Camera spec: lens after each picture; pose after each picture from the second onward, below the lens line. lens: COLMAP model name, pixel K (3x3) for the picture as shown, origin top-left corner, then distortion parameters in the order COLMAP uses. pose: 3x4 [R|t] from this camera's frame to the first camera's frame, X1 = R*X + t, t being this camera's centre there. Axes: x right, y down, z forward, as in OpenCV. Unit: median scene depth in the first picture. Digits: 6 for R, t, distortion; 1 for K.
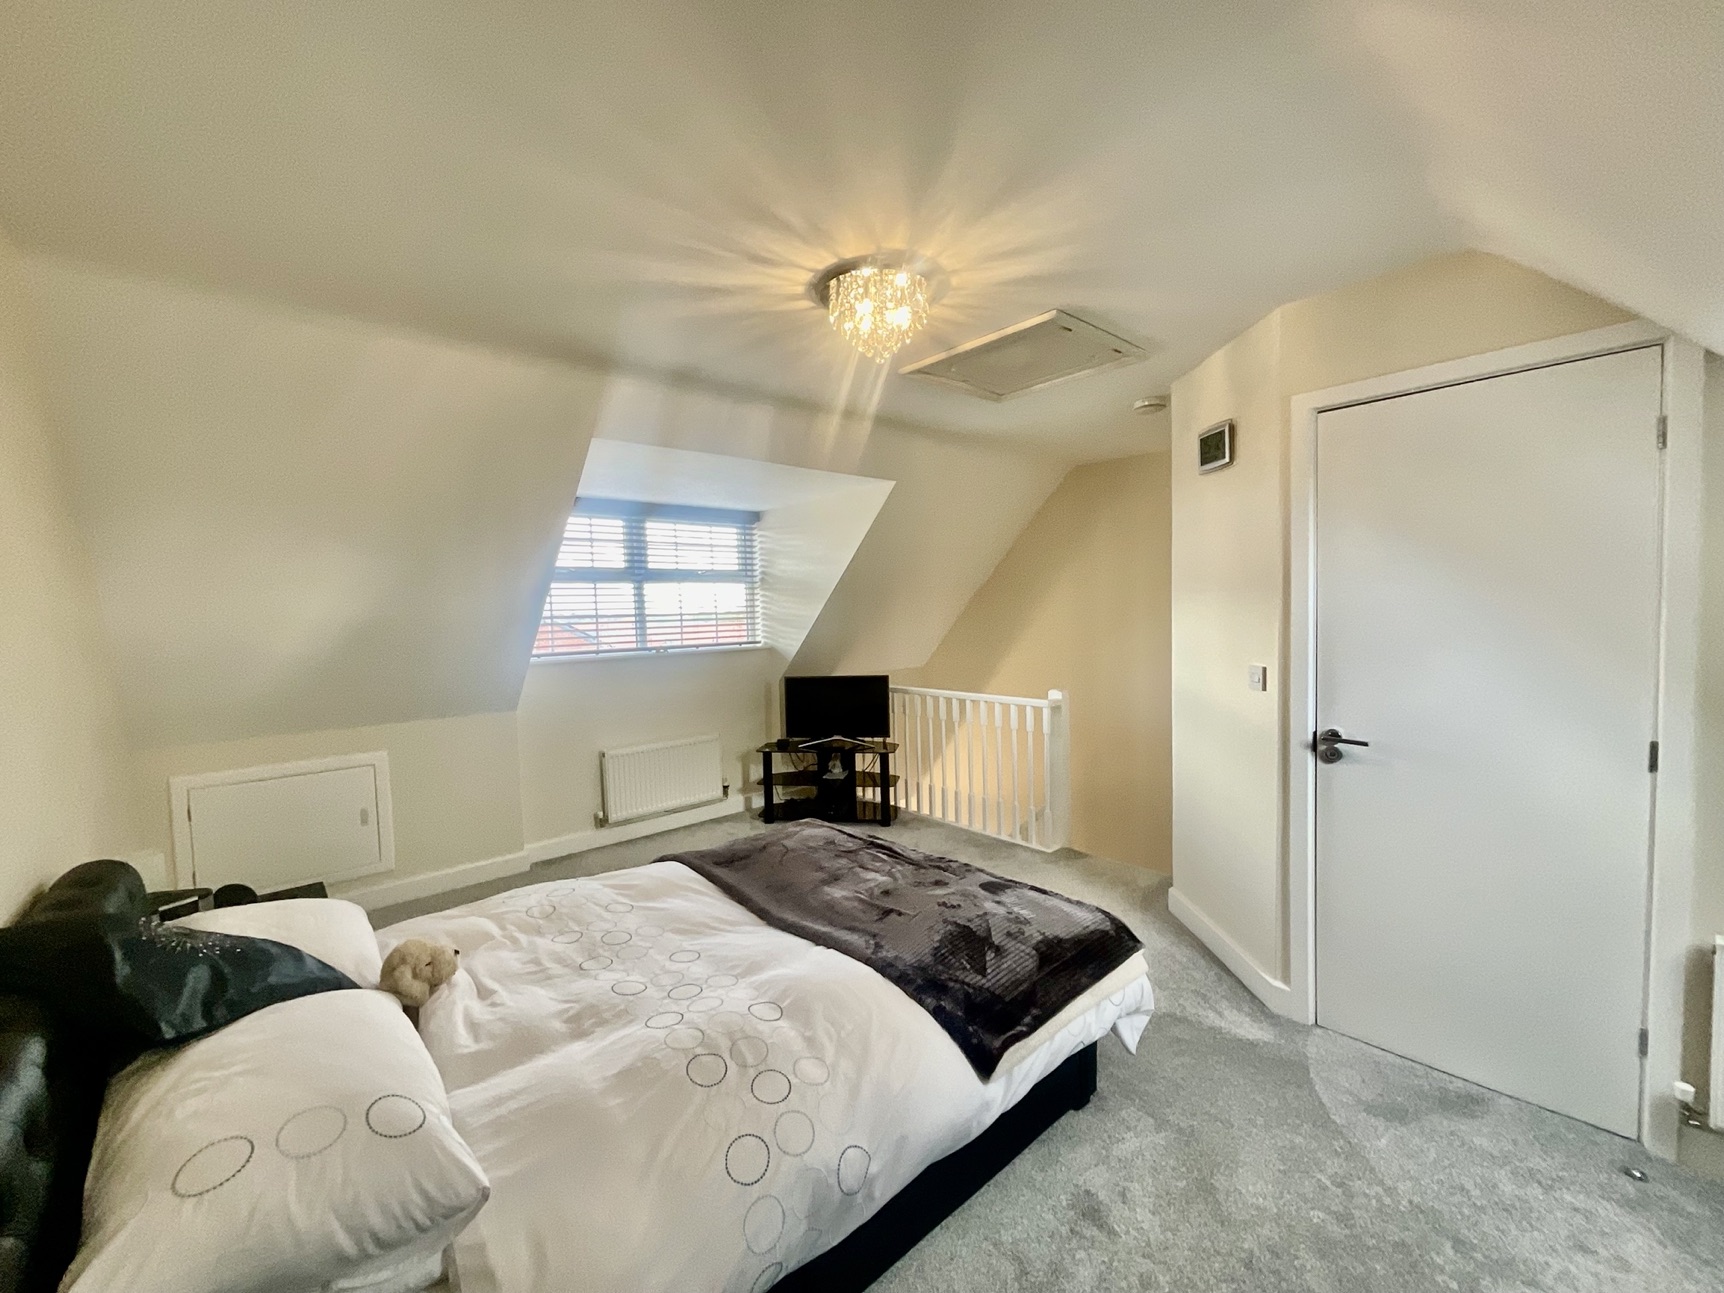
lens RADIAL K [[698.7, 0, 866.1], [0, 698.7, 647.9], [0, 0, 1]] dist [-0.002128, 0.001066]
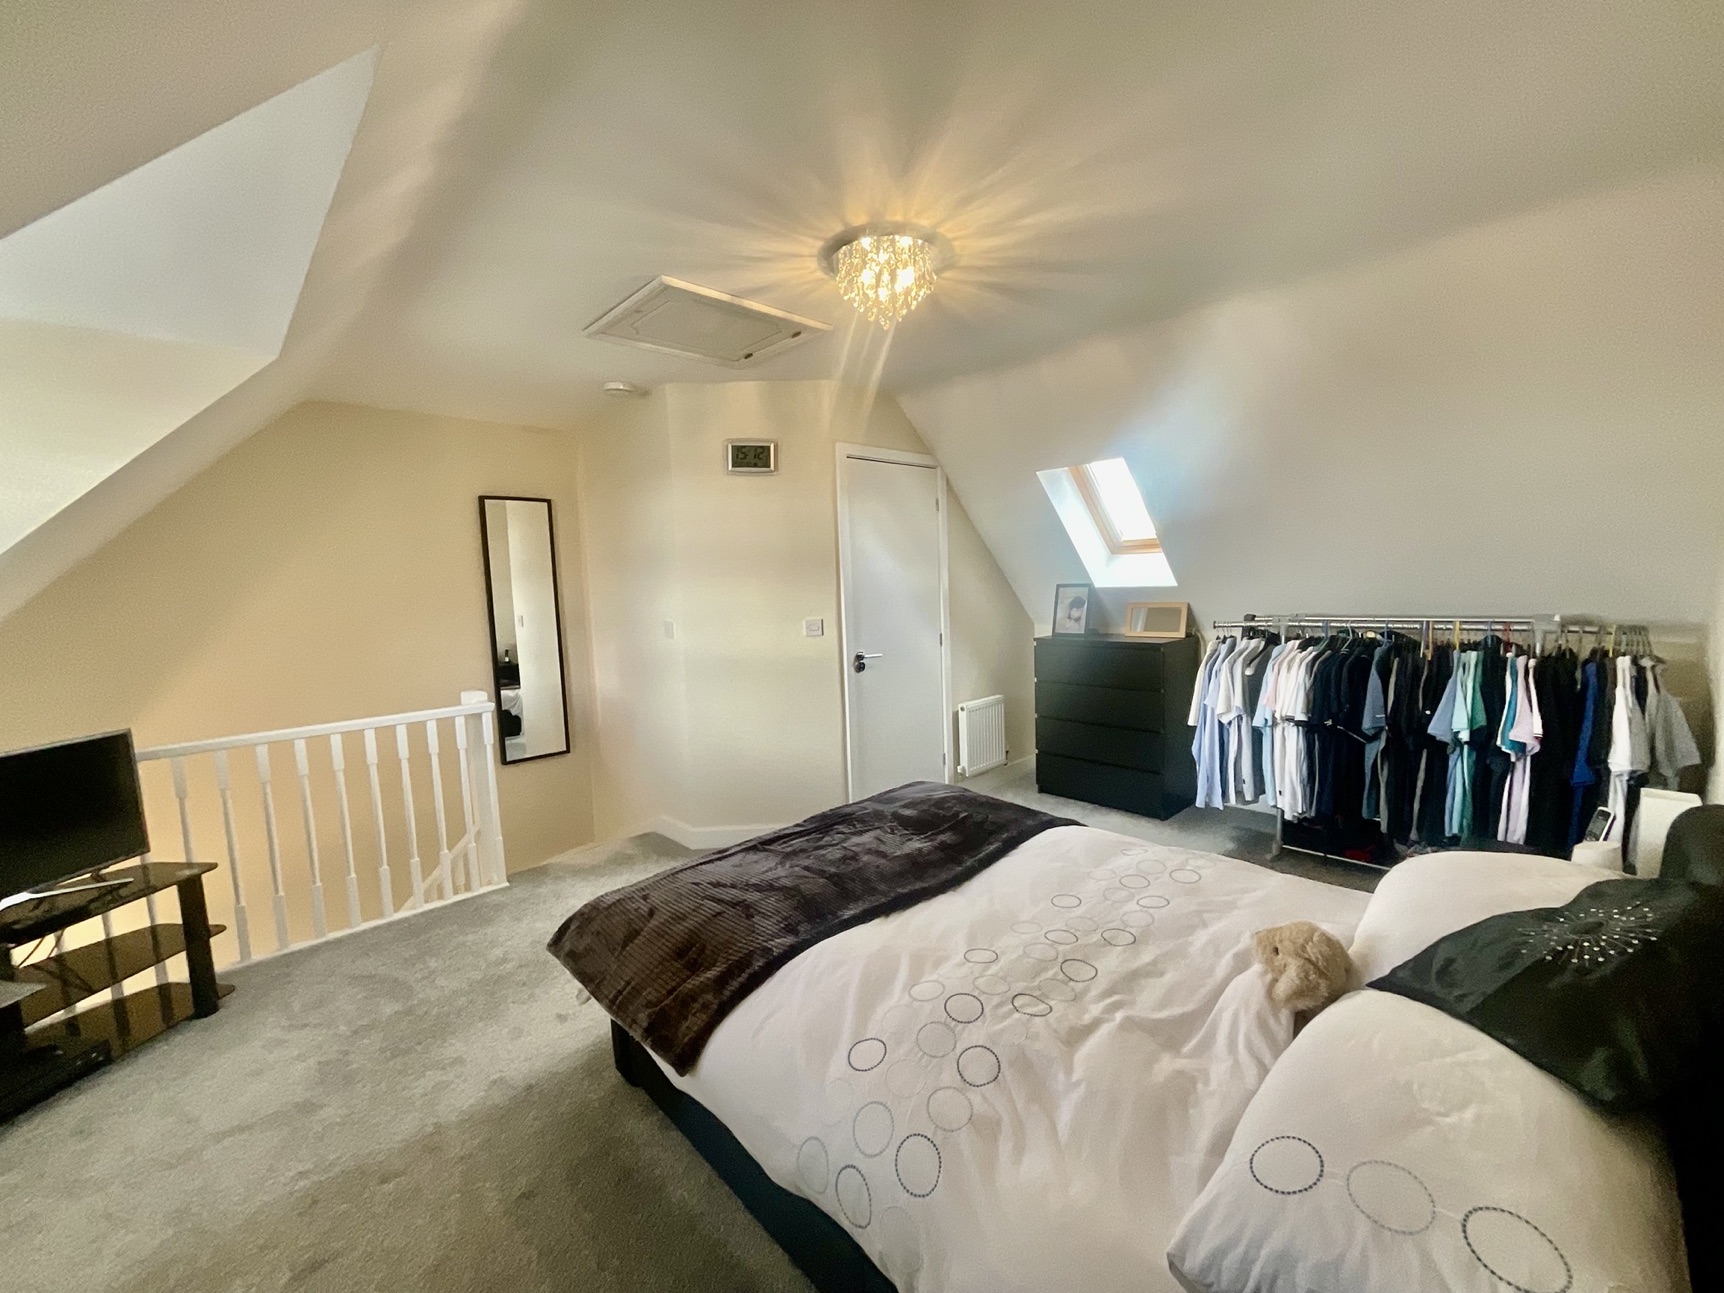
lens RADIAL K [[698.7, 0, 858.0], [0, 698.7, 649.1], [0, 0, 1]] dist [-0.002128, 0.001066]
pose [[-0.036260, -0.071278, 0.996797, -0.476572], [0.091449, 0.993031, 0.074335, -0.006383], [-0.995149, 0.093852, -0.029489, 0.505758]]
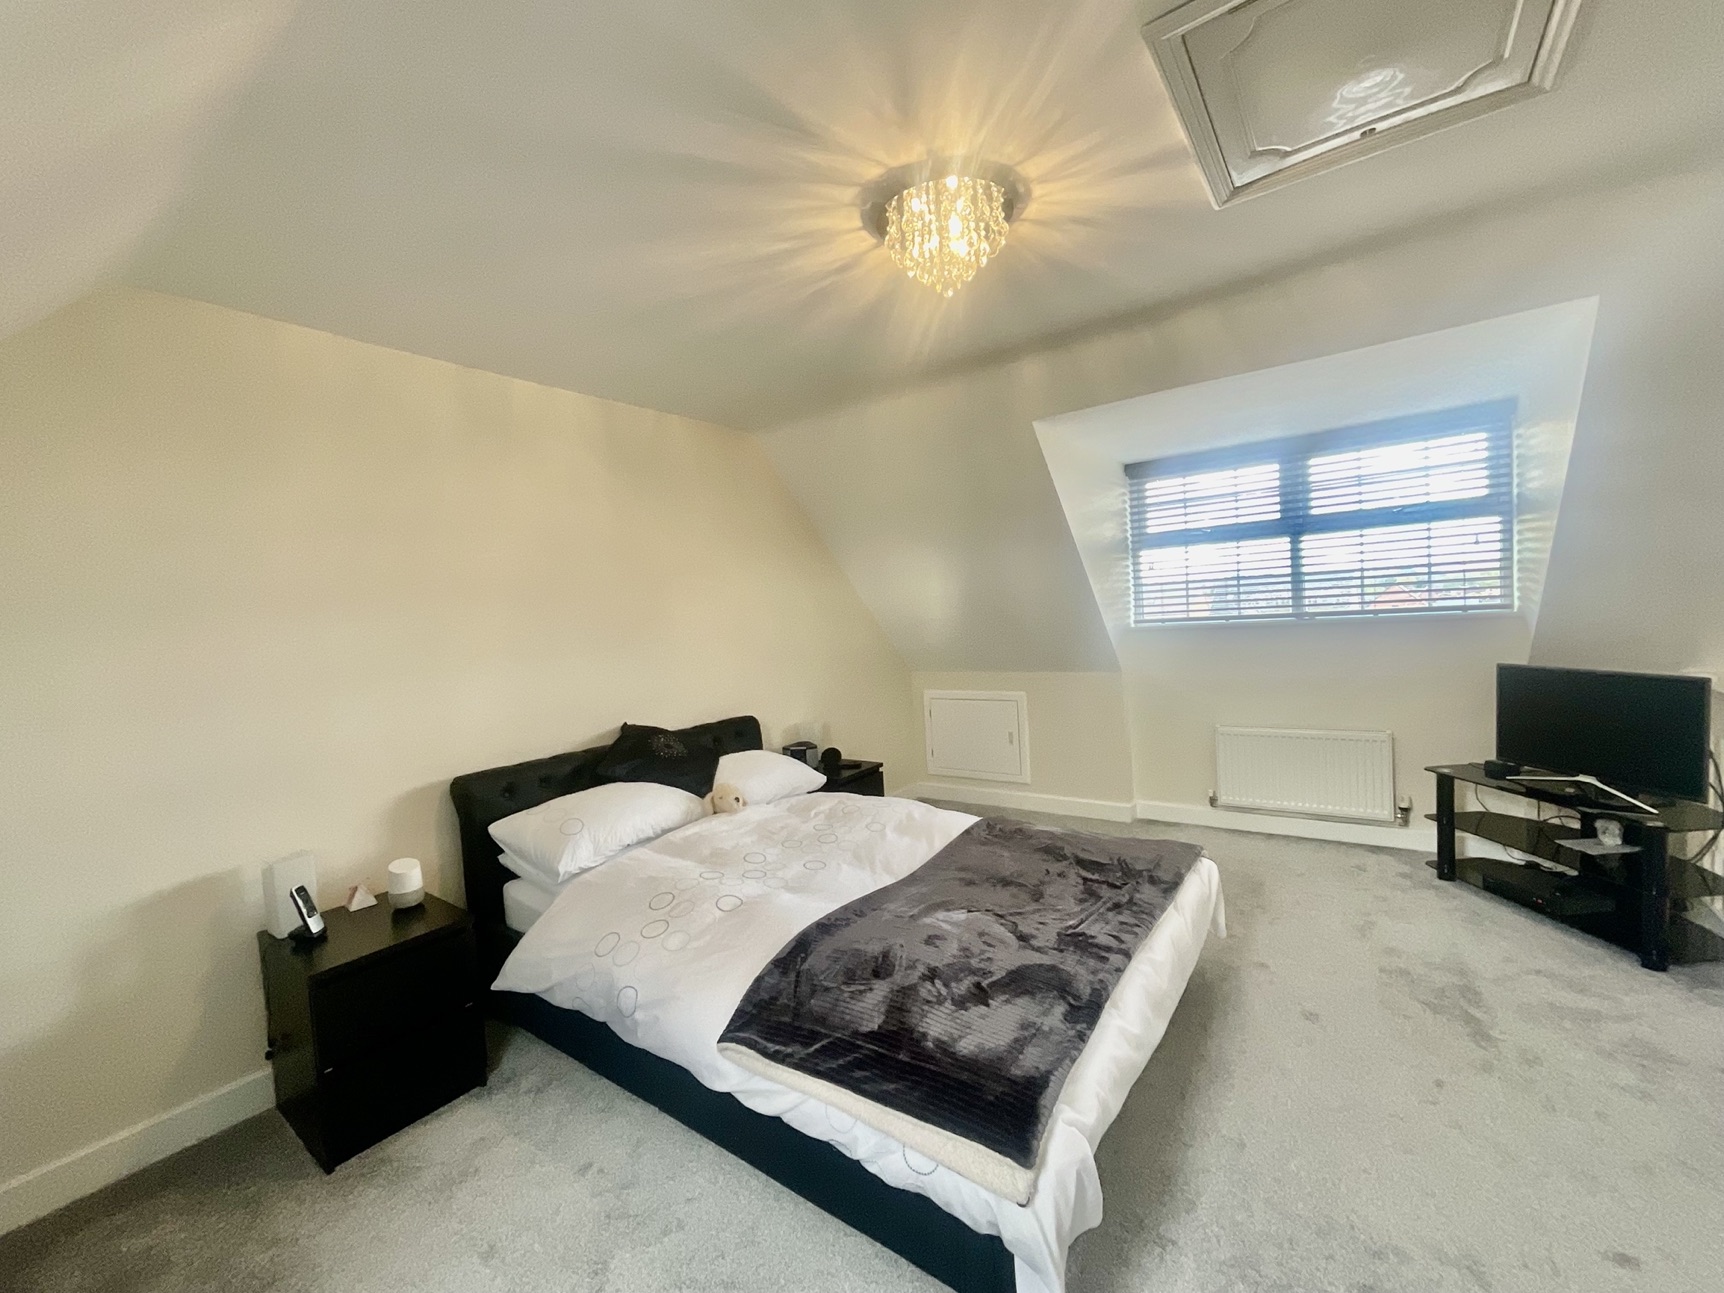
lens RADIAL K [[698.7, 0, 857.3], [0, 698.7, 648.9], [0, 0, 1]] dist [-0.002128, 0.001066]
pose [[0.209166, 0.065580, -0.975679, 0.386518], [0.004061, 0.997682, 0.067930, -0.017215], [0.977872, -0.018171, 0.208415, 0.319505]]
